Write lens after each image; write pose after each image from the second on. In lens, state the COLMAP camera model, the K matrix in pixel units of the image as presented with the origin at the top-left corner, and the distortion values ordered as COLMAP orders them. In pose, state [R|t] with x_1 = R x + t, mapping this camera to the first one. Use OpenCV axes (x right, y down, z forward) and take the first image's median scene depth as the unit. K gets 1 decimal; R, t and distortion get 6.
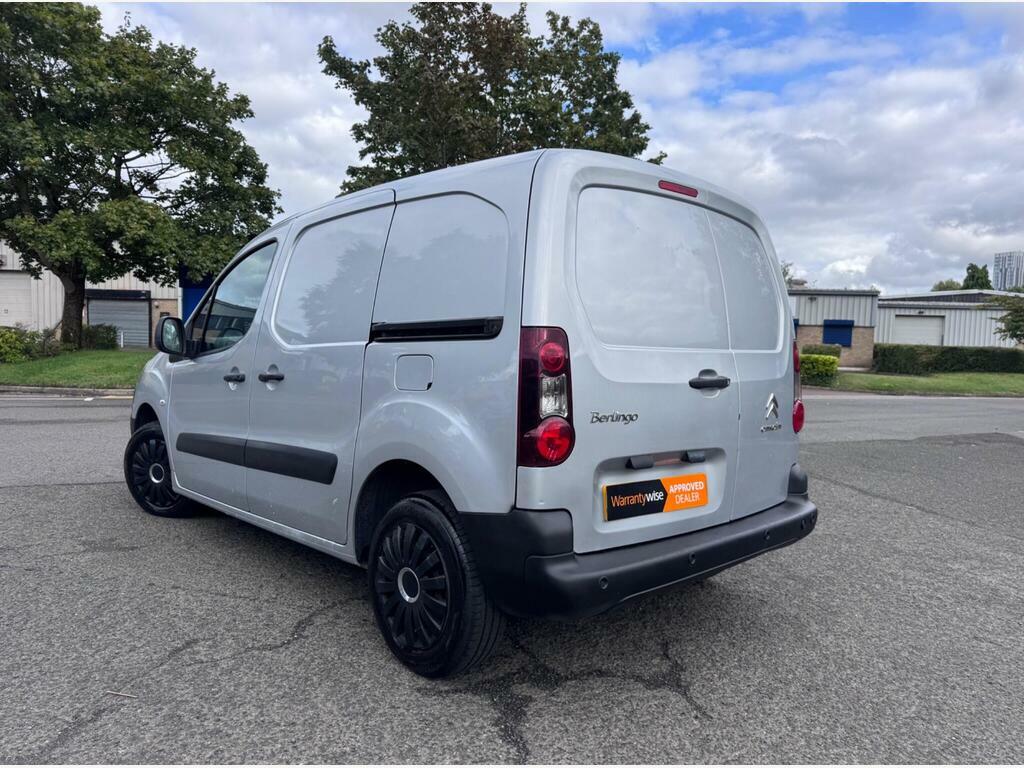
lens RADIAL K [[734.3, 0, 515.7], [0, 734.3, 385.7], [0, 0, 1]] dist [0.062481, -0.077454]
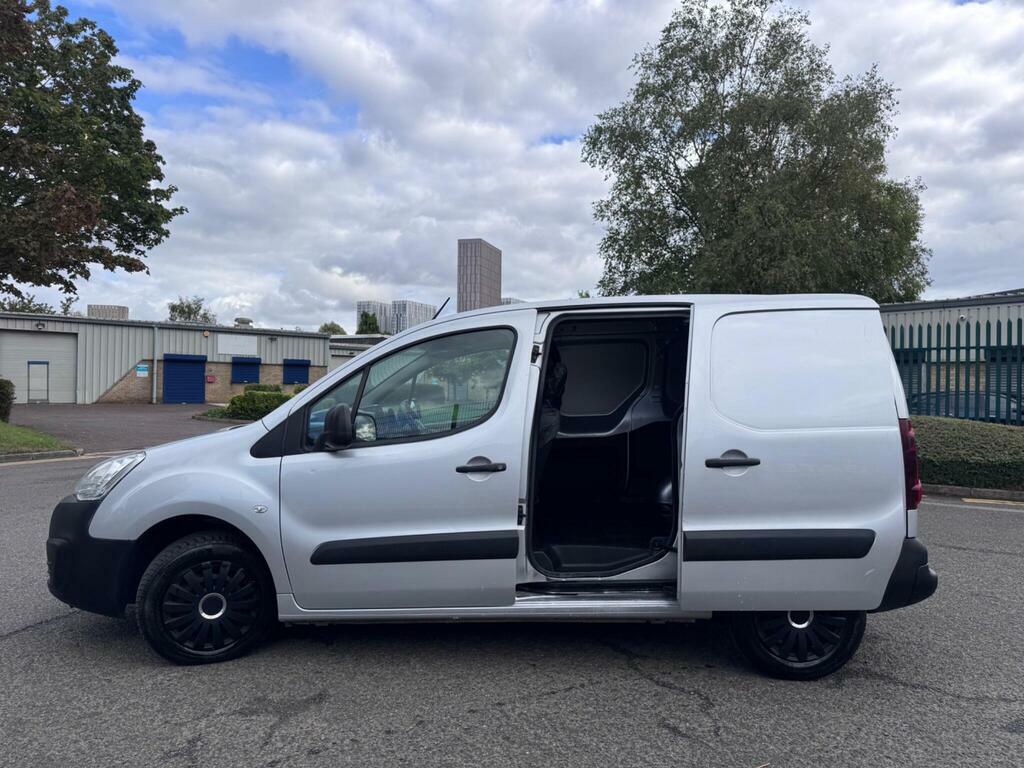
lens RADIAL K [[736.2, 0, 540.3], [0, 736.2, 418.4], [0, 0, 1]] dist [0.023839, -0.003219]
pose [[0.682882, -0.044737, 0.729157, -0.240240], [0.045843, 0.998780, 0.018345, -0.020964], [-0.729089, 0.020899, 0.684100, 0.075113]]
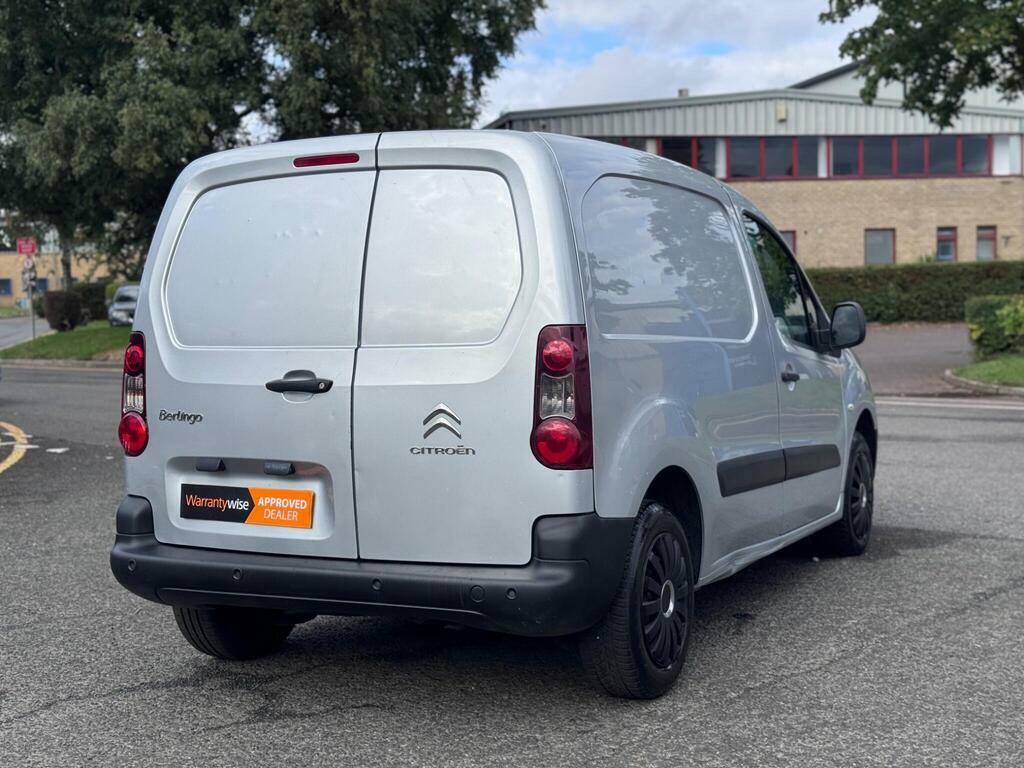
lens RADIAL K [[1457.2, 0, 512.9], [0, 1457.2, 401.2], [0, 0, 1]] dist [0.156885, 0.064064]
pose [[0.324826, 0.023501, -0.945482, 0.348644], [-0.017514, 0.999669, 0.018831, -0.003973], [0.945612, 0.010442, 0.325130, 0.121129]]
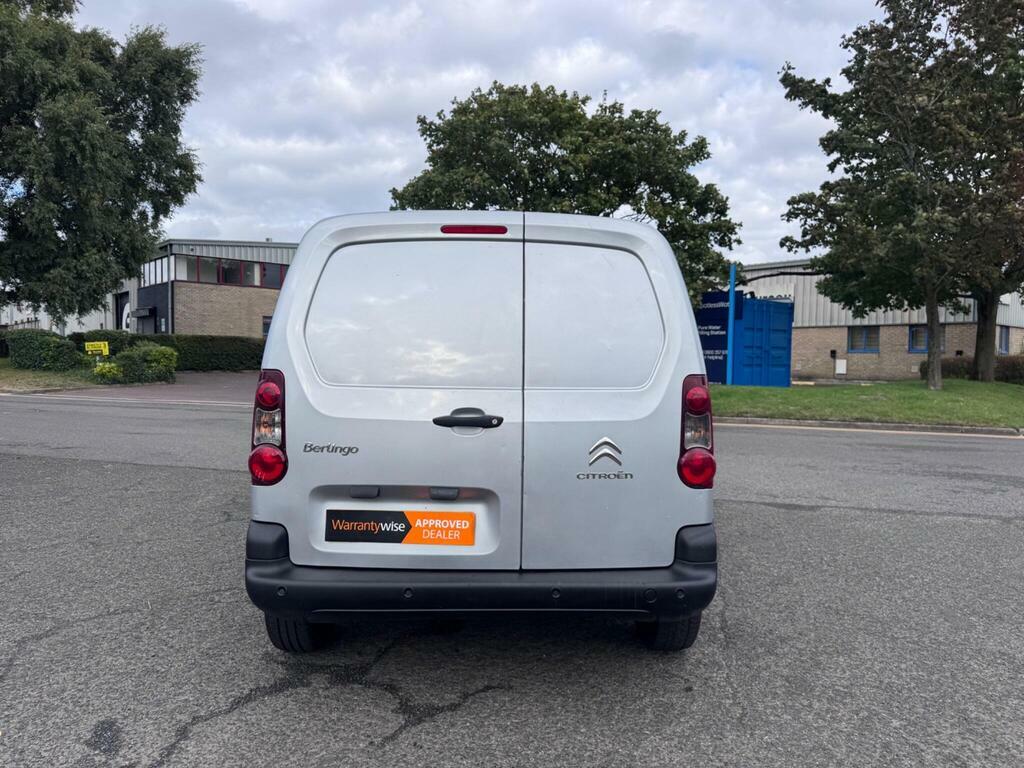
lens RADIAL K [[734.3, 0, 515.7], [0, 734.3, 385.7], [0, 0, 1]] dist [0.062481, -0.077454]
pose [[0.730507, 0.004763, -0.682889, 0.174317], [-0.027000, 0.999395, -0.021912, -0.005607], [0.682371, 0.034445, 0.730194, 0.057541]]
